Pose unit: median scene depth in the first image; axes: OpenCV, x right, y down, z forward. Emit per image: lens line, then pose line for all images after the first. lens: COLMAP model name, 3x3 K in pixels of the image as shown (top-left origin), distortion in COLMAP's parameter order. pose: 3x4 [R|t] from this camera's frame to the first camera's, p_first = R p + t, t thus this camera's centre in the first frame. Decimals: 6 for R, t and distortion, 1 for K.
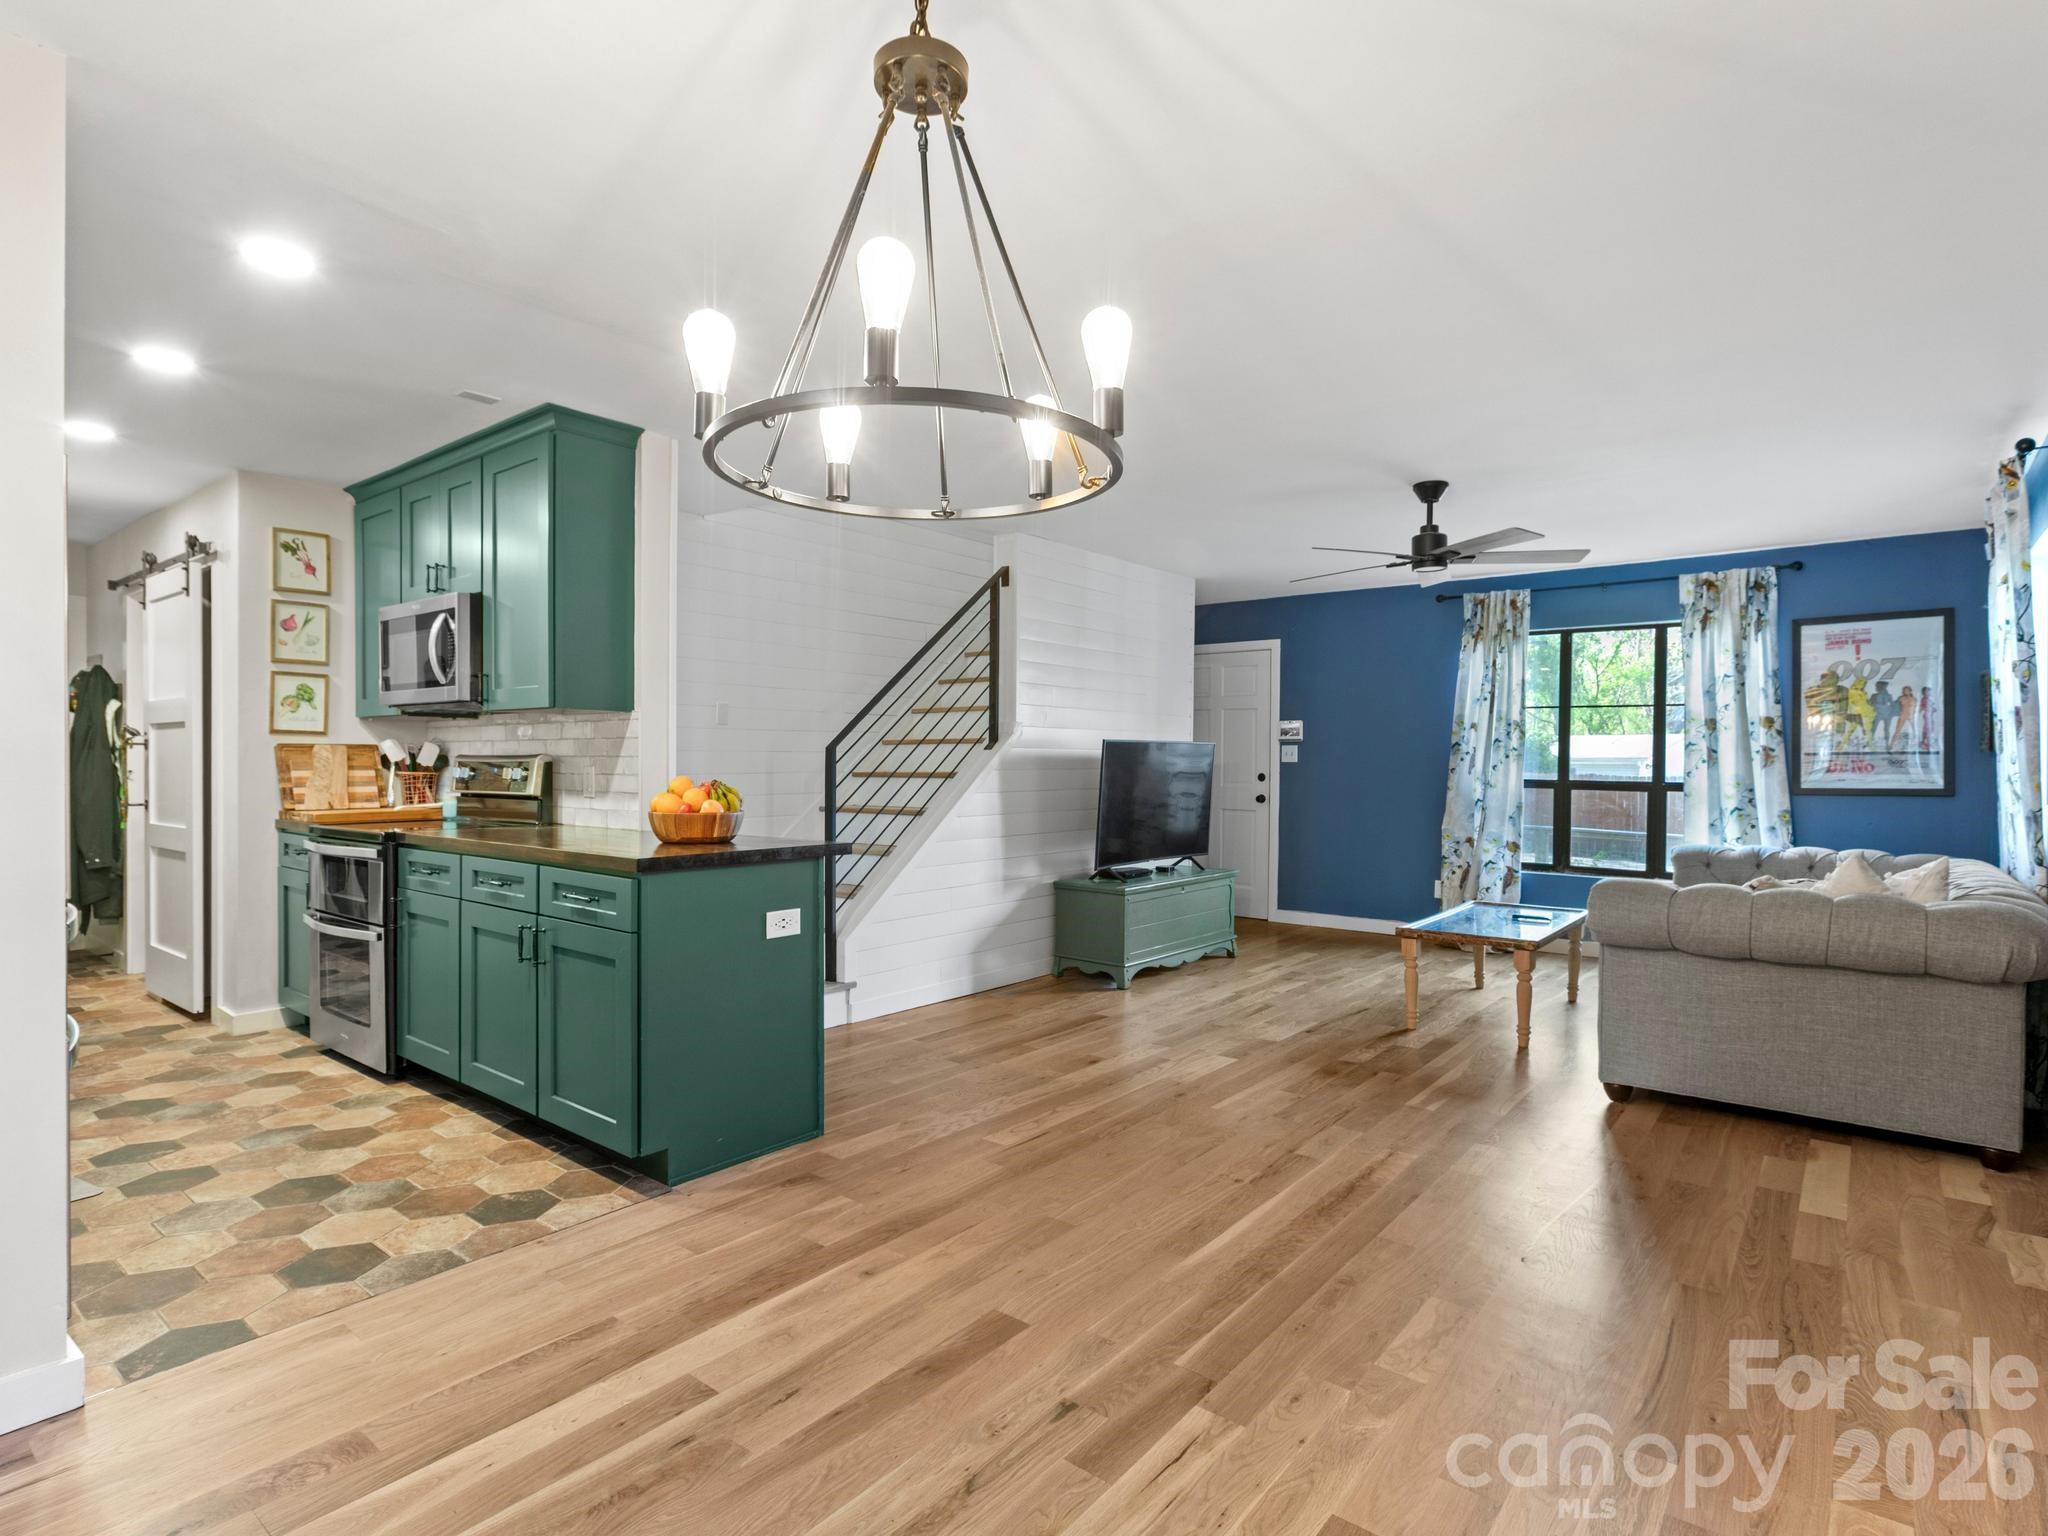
lens RADIAL K [[1041.4, 0, 1022.3], [0, 1041.4, 779.8], [0, 0, 1]] dist [-0.002928, 0.003962]
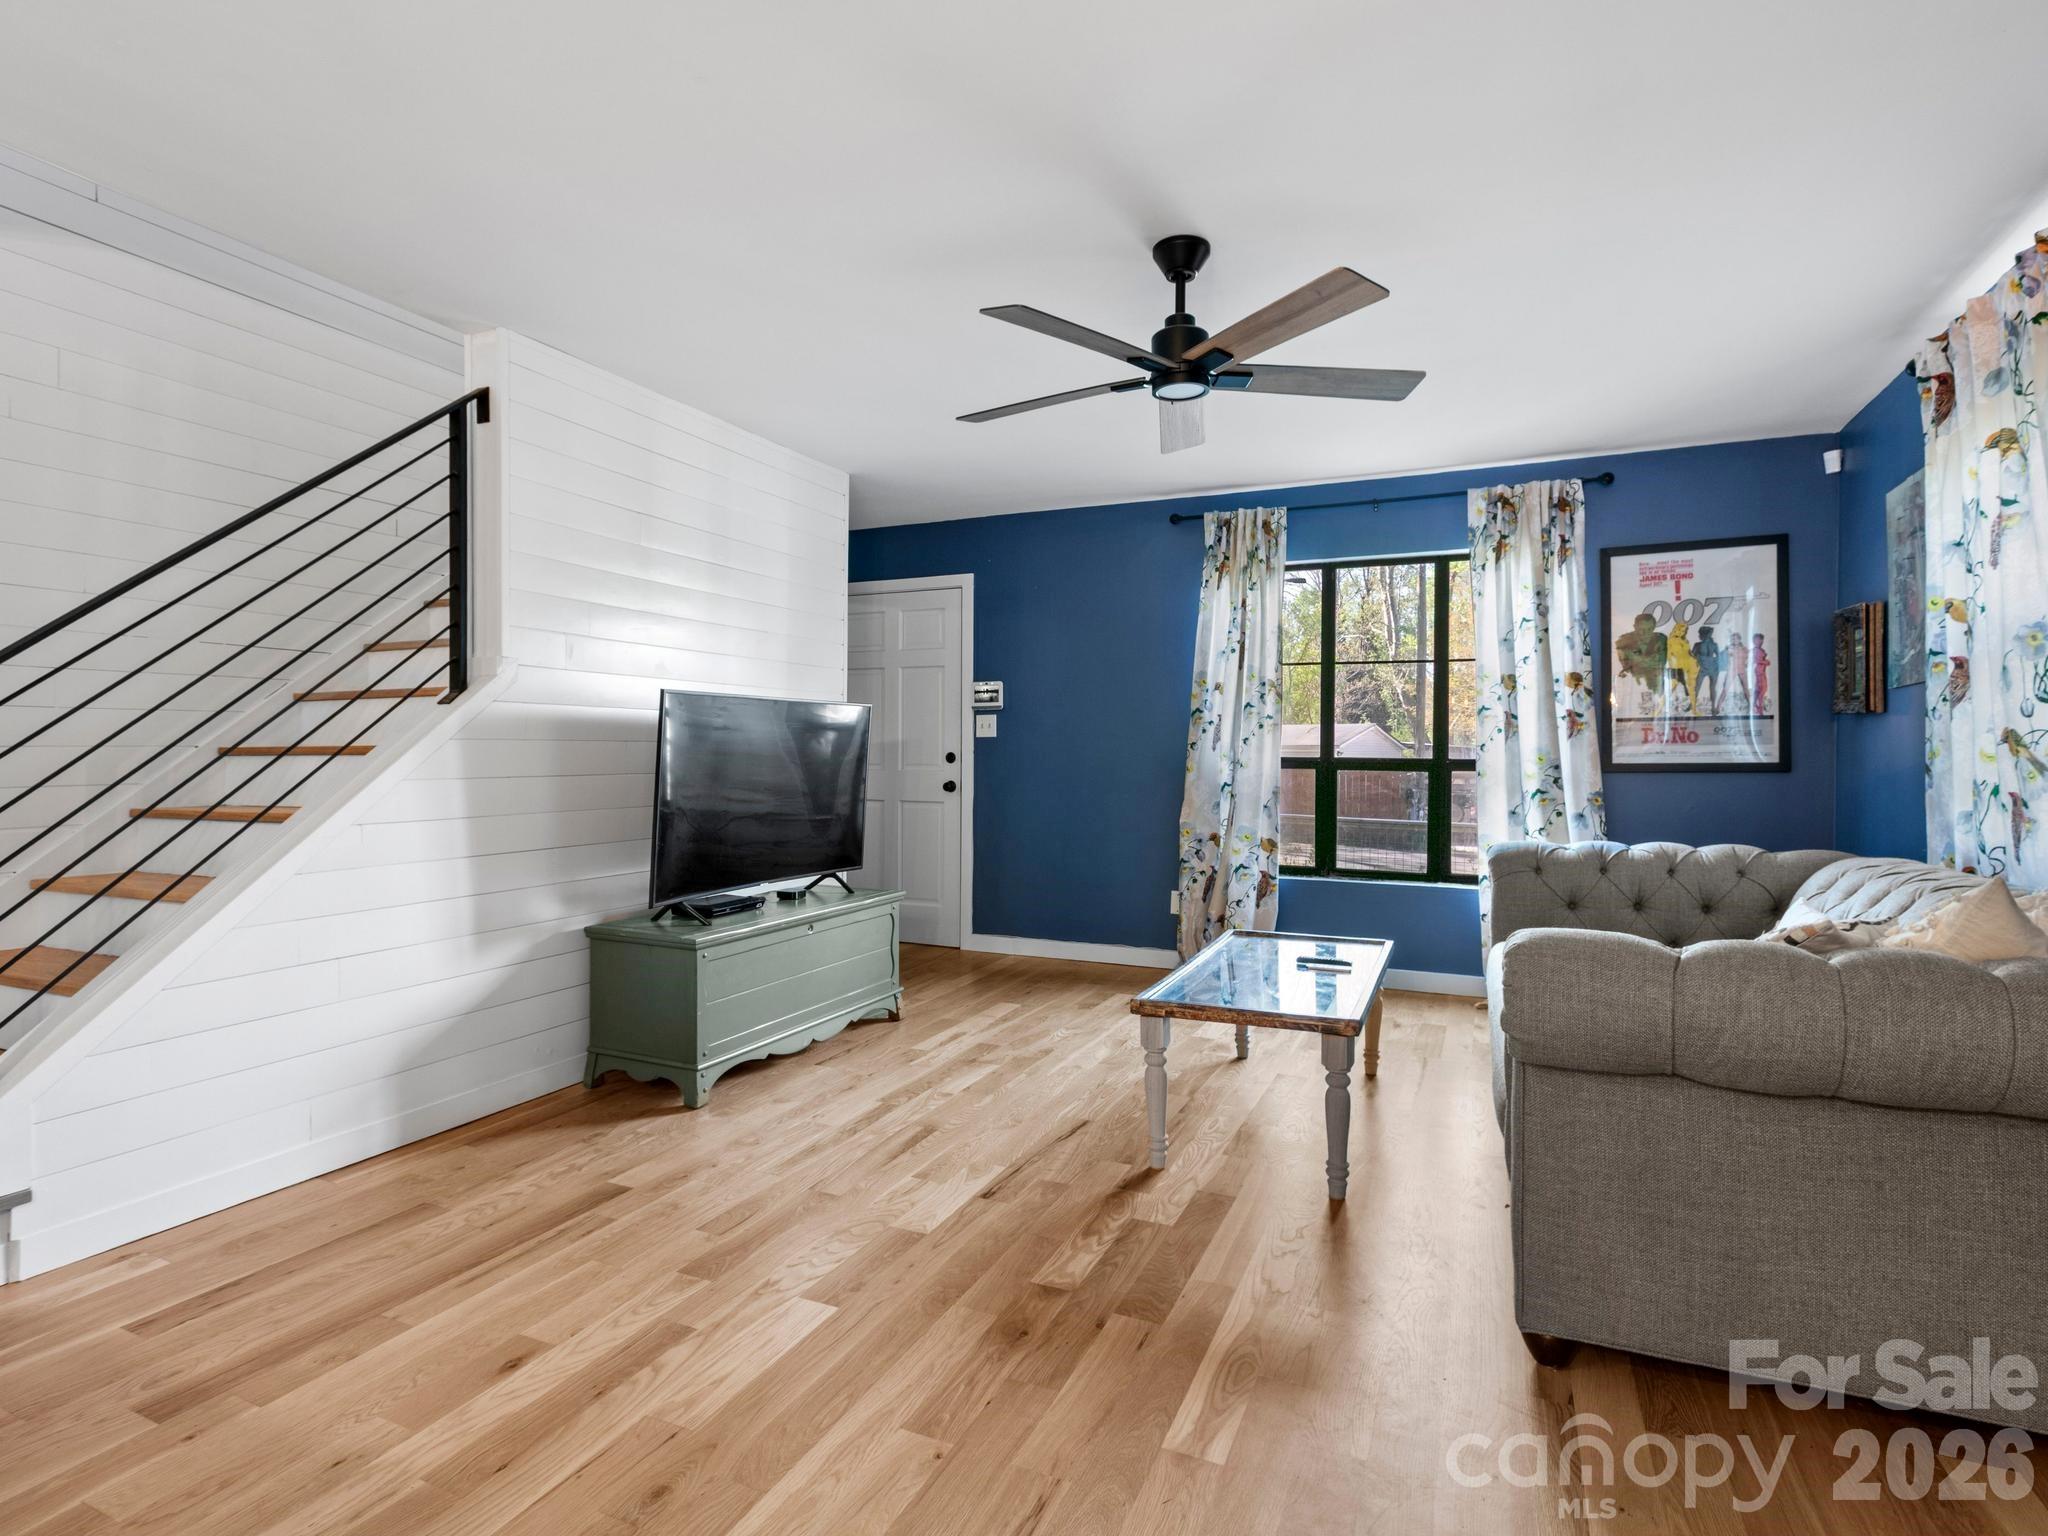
lens RADIAL K [[1041.4, 0, 1022.4], [0, 1041.4, 756.1], [0, 0, 1]] dist [-0.002928, 0.003962]
pose [[0.967098, -0.003576, 0.254378, 0.177233], [0.007121, 0.999890, -0.013017, 0.013320], [-0.254303, 0.014400, 0.967017, 0.524184]]
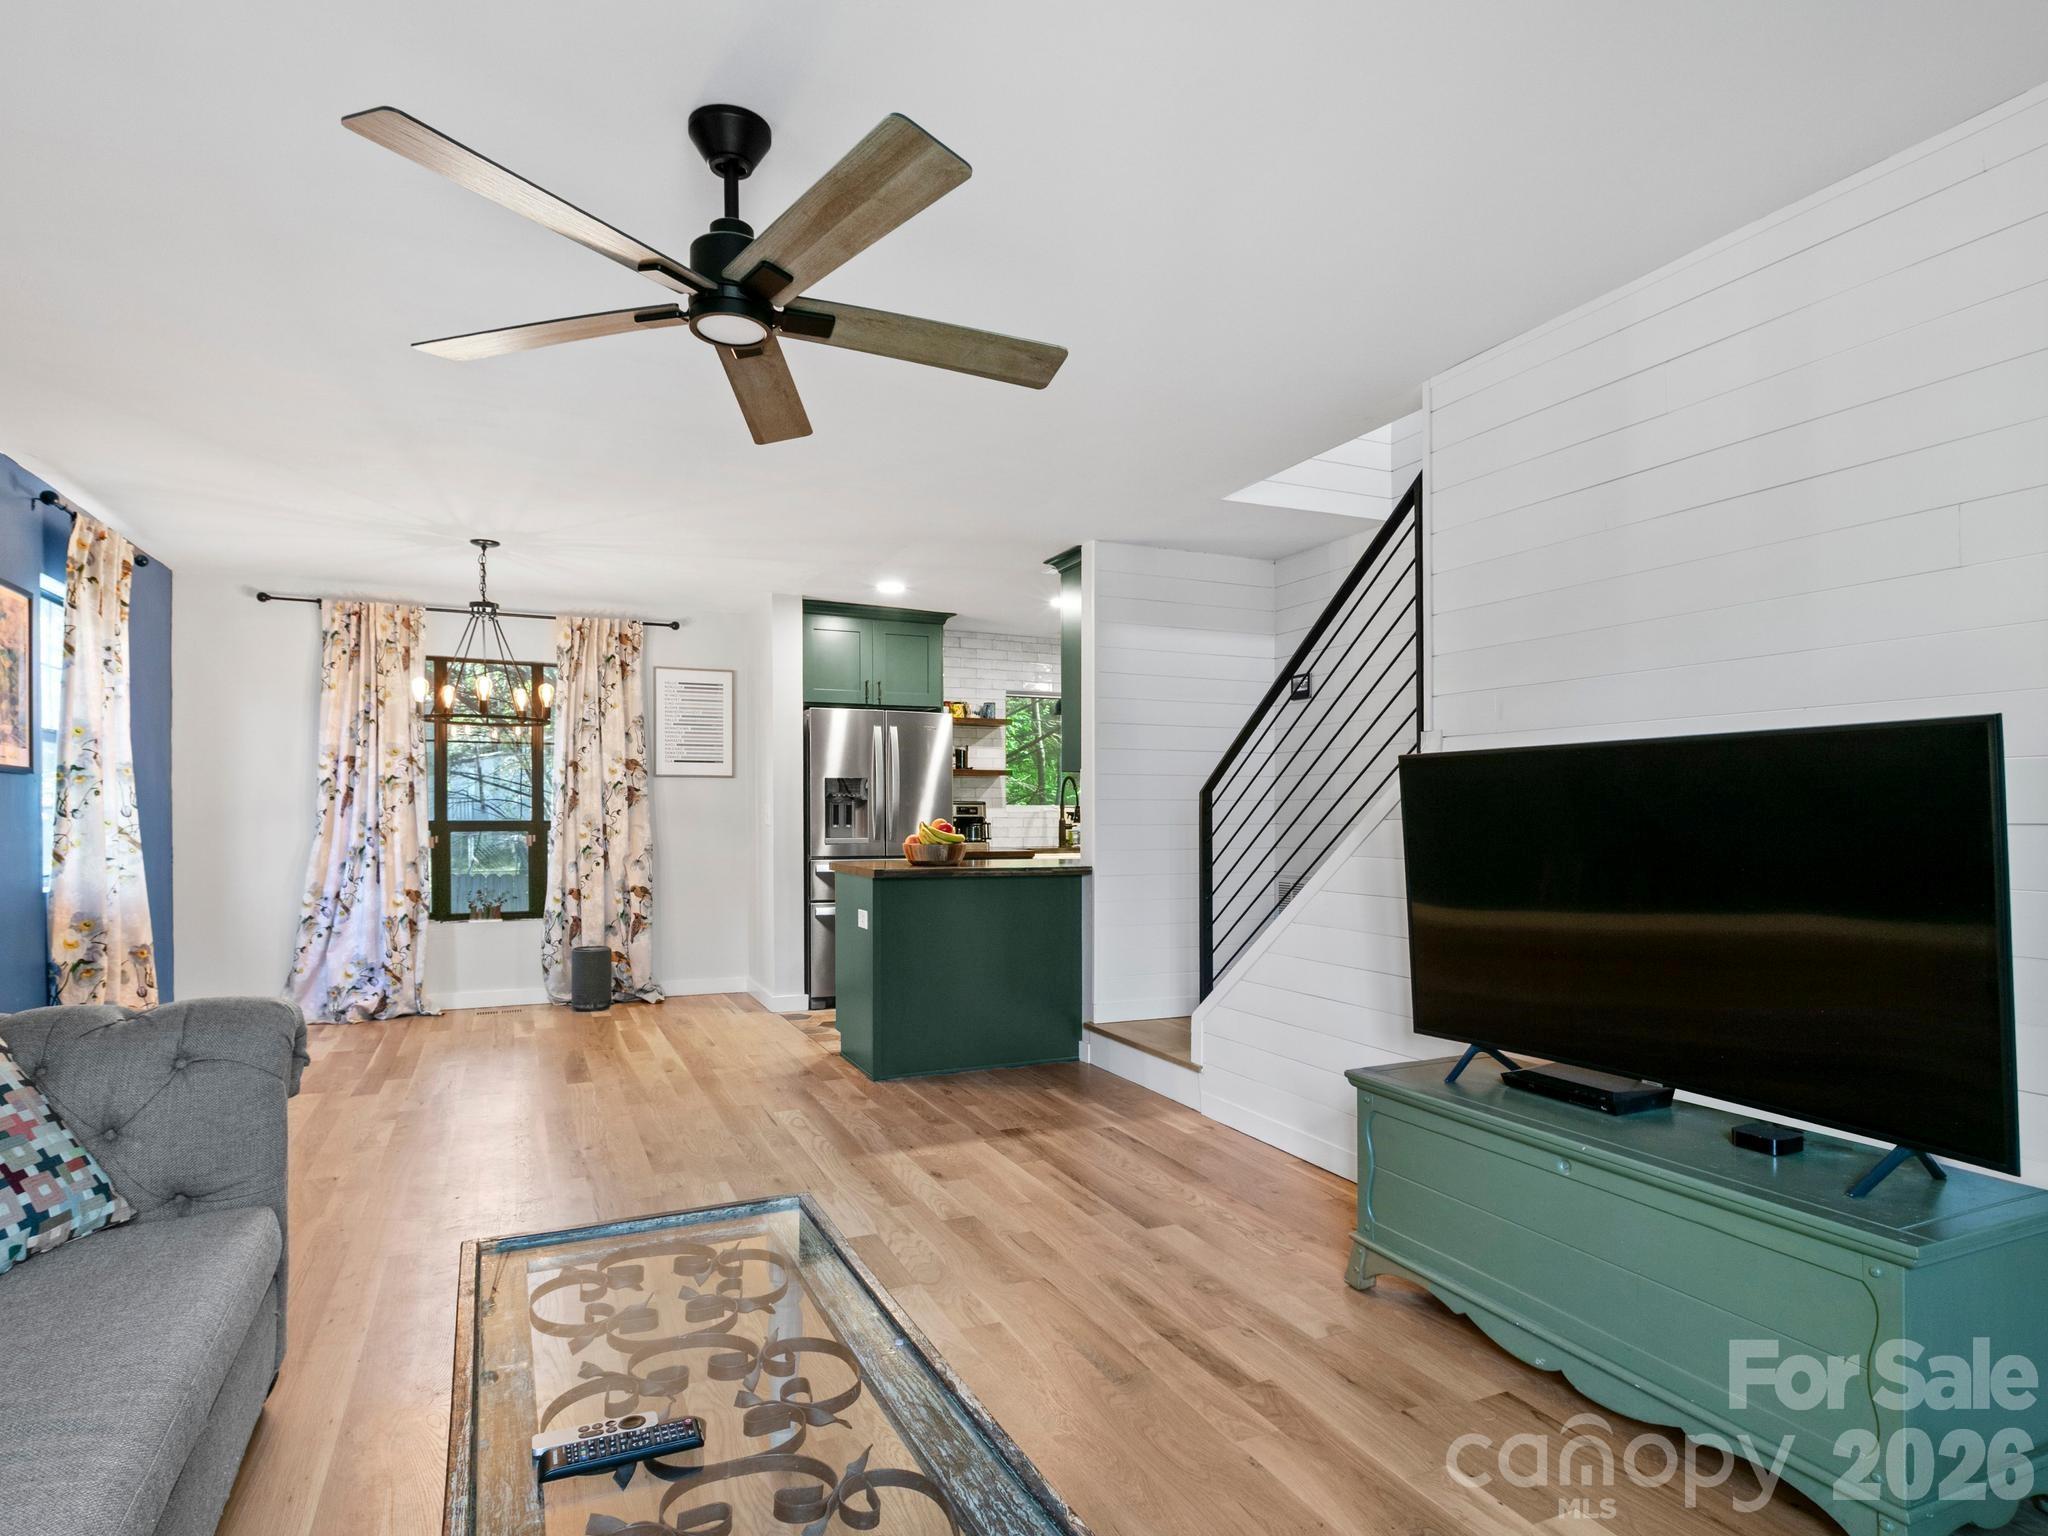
lens RADIAL K [[1094.6, 0, 996.4], [0, 1094.6, 807.0], [0, 0, 1]] dist [-0.007570, 0.001932]
pose [[-0.453097, -0.010214, -0.891403, 0.848583], [-0.018636, 0.999824, -0.001984, -0.014240], [0.891267, 0.015713, -0.453208, 1.495048]]
